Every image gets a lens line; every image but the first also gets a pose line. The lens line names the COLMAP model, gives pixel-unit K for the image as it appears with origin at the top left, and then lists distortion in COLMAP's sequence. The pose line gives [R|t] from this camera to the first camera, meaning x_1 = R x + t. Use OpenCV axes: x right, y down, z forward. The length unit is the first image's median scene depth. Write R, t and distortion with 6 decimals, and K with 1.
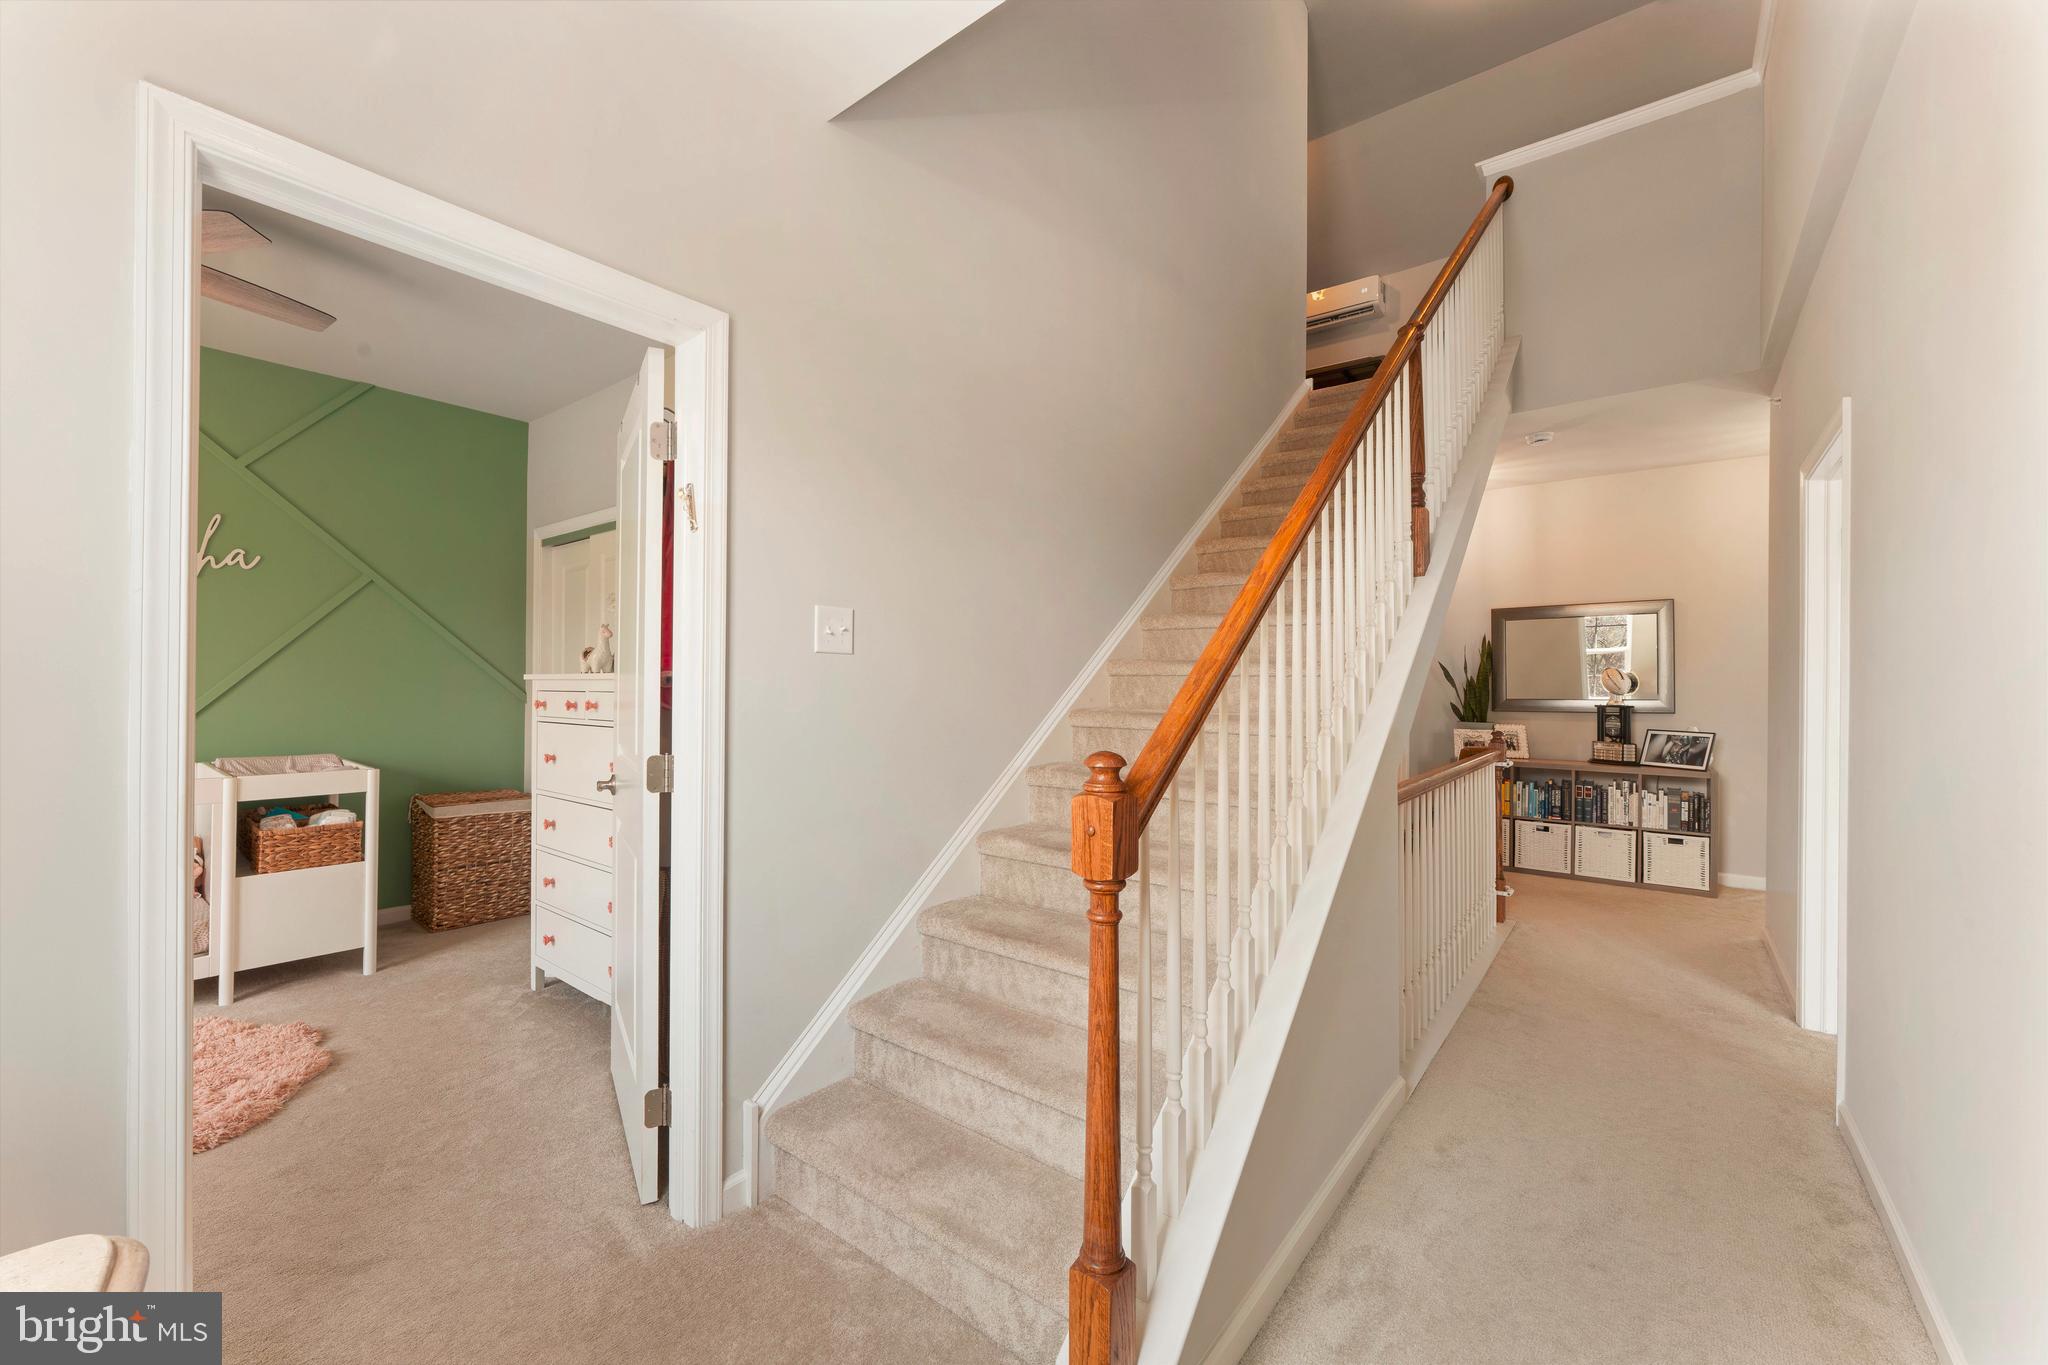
lens RADIAL K [[835.3, 0, 1018.9], [0, 835.3, 680.3], [0, 0, 1]] dist [-0.003727, 0.000288]
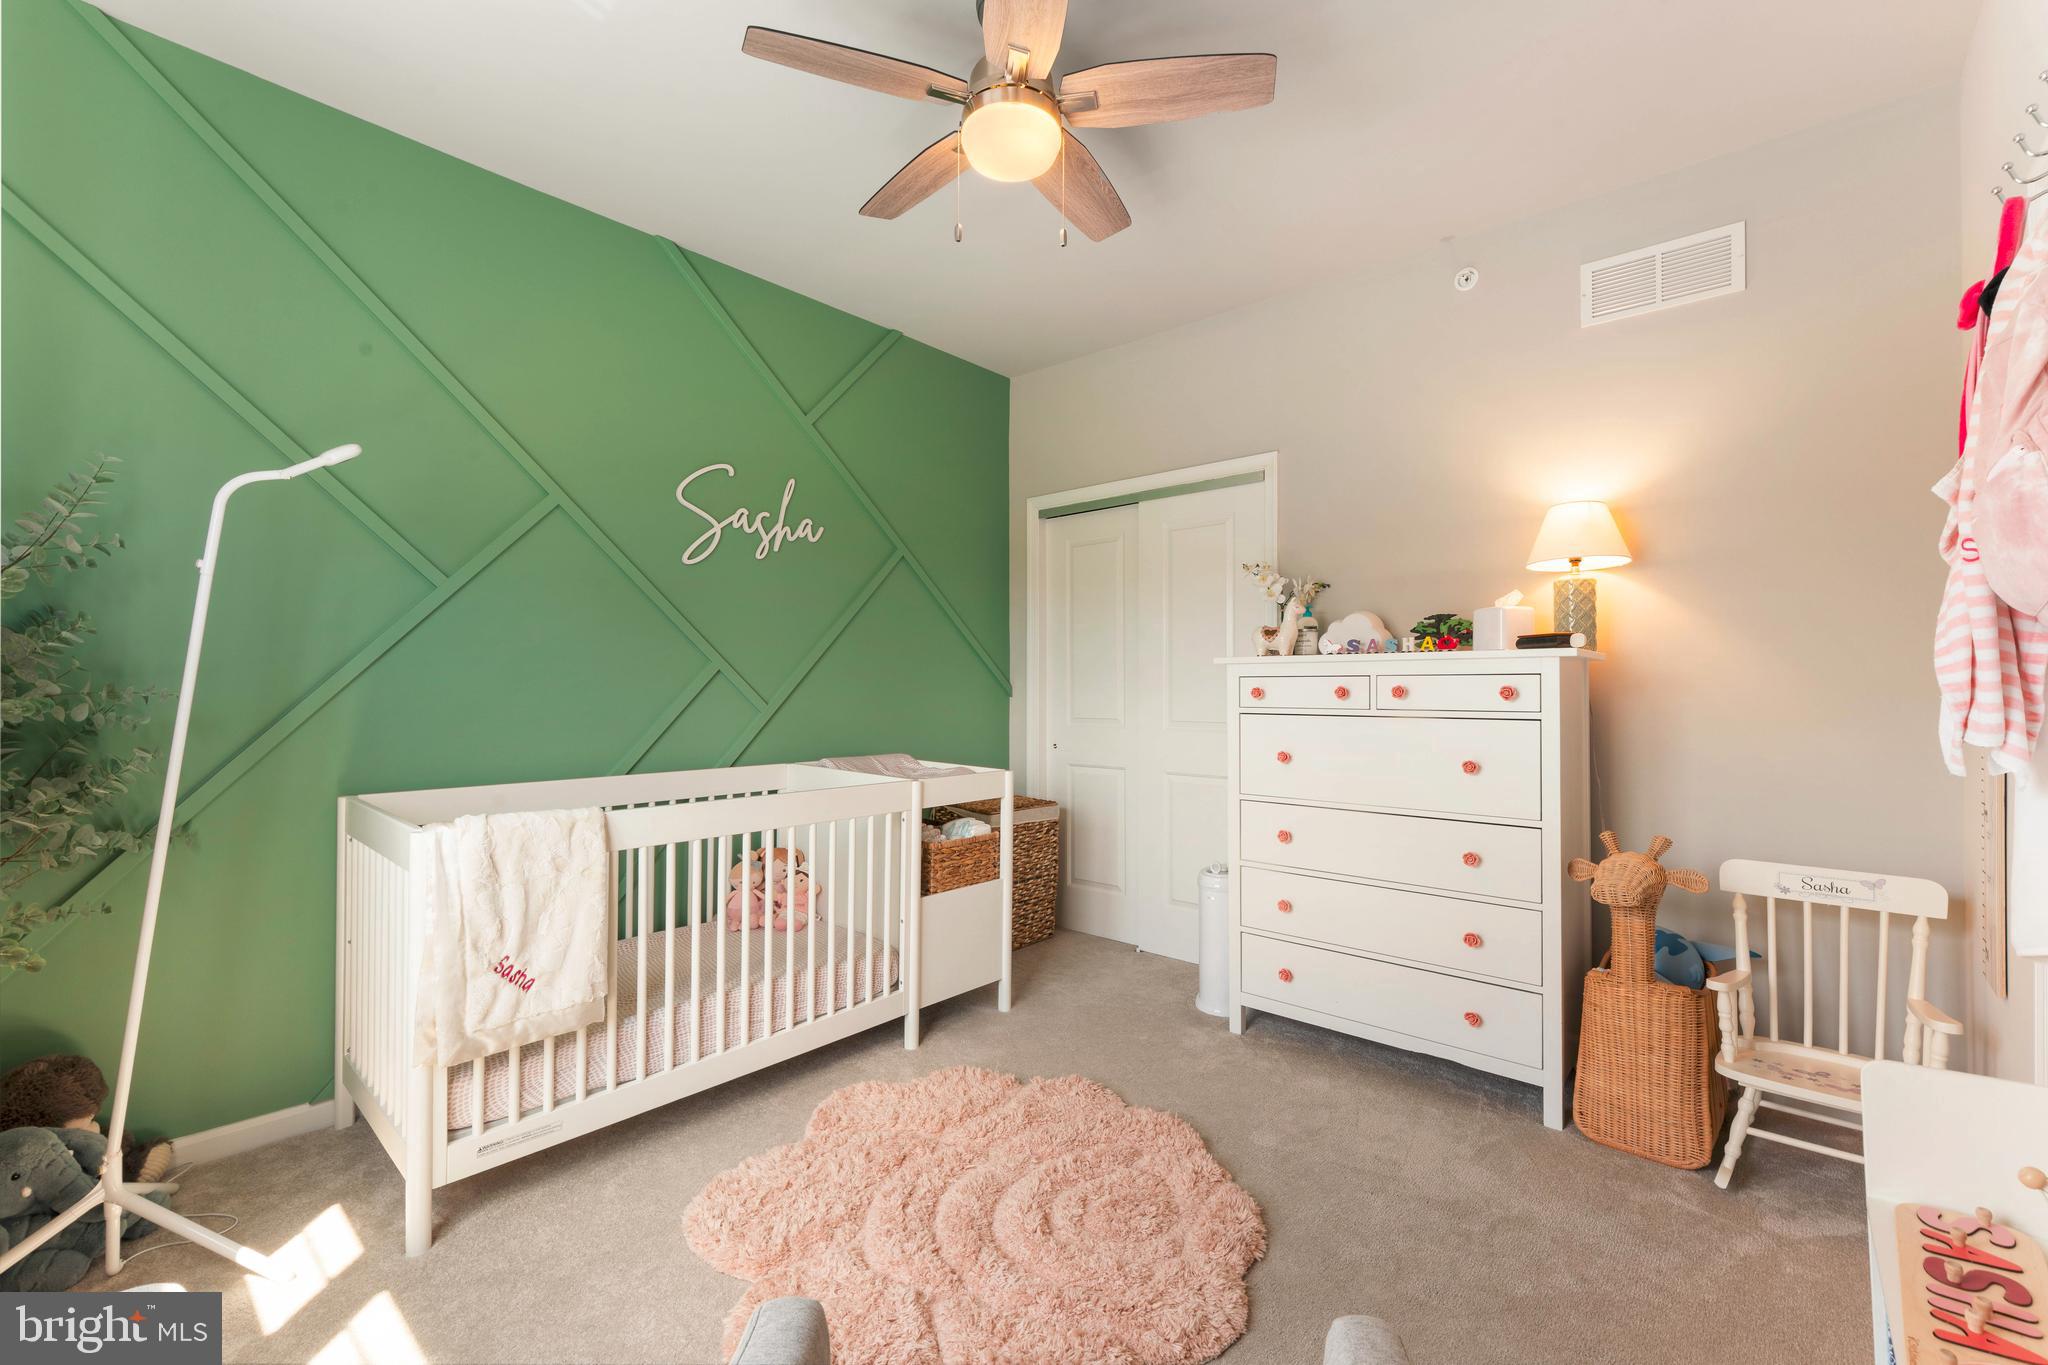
lens RADIAL K [[881.9, 0, 1030.5], [0, 881.9, 680.7], [0, 0, 1]] dist [-0.002928, -0.000128]
pose [[0.998320, -0.006799, -0.057545, -0.698894], [0.006810, 0.999977, -0.000009, 0.014216], [0.057543, -0.000383, 0.998343, 0.098340]]
